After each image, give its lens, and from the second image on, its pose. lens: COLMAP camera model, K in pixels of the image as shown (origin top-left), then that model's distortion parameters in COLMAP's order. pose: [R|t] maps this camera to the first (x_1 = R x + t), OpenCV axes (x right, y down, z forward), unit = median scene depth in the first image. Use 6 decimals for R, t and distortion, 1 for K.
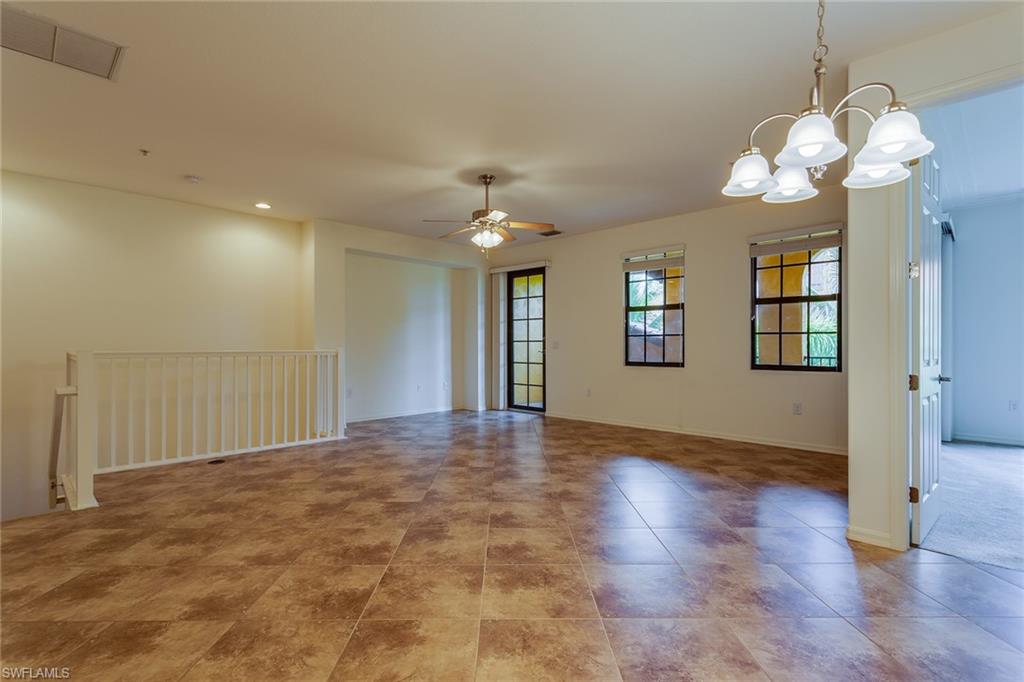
lens RADIAL K [[488.7, 0, 510.8], [0, 488.7, 346.8], [0, 0, 1]] dist [0.004875, -0.000566]
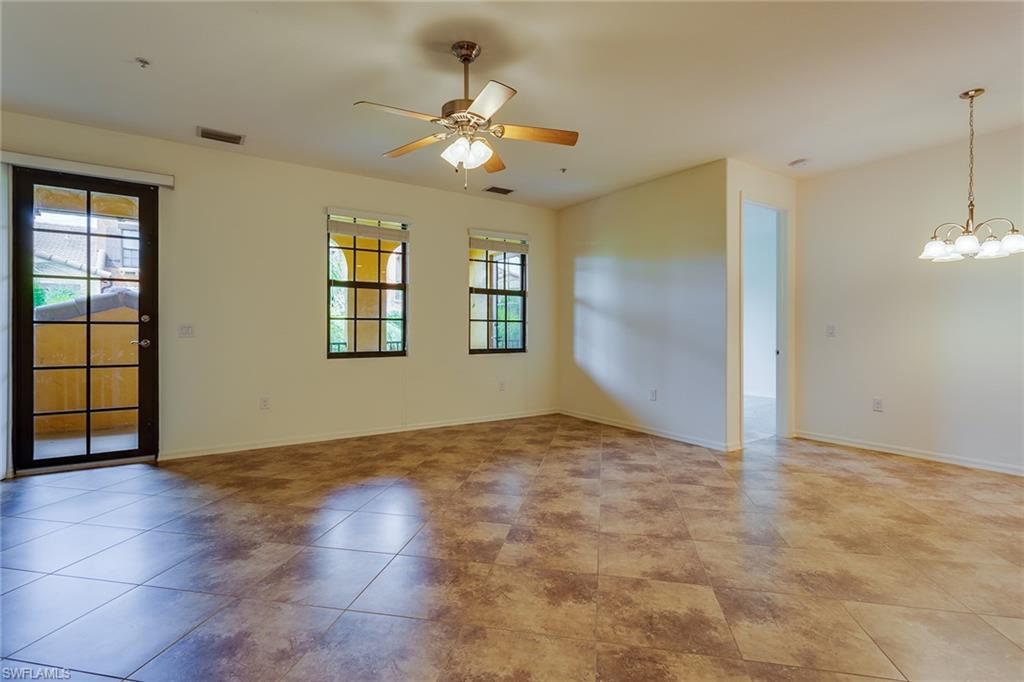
lens RADIAL K [[488.7, 0, 508.4], [0, 488.7, 326.6], [0, 0, 1]] dist [0.004875, -0.000566]
pose [[0.202720, 0.007735, 0.979206, -0.669178], [0.001729, 0.999964, -0.008257, -0.004627], [-0.979235, 0.003367, 0.202699, 0.892630]]
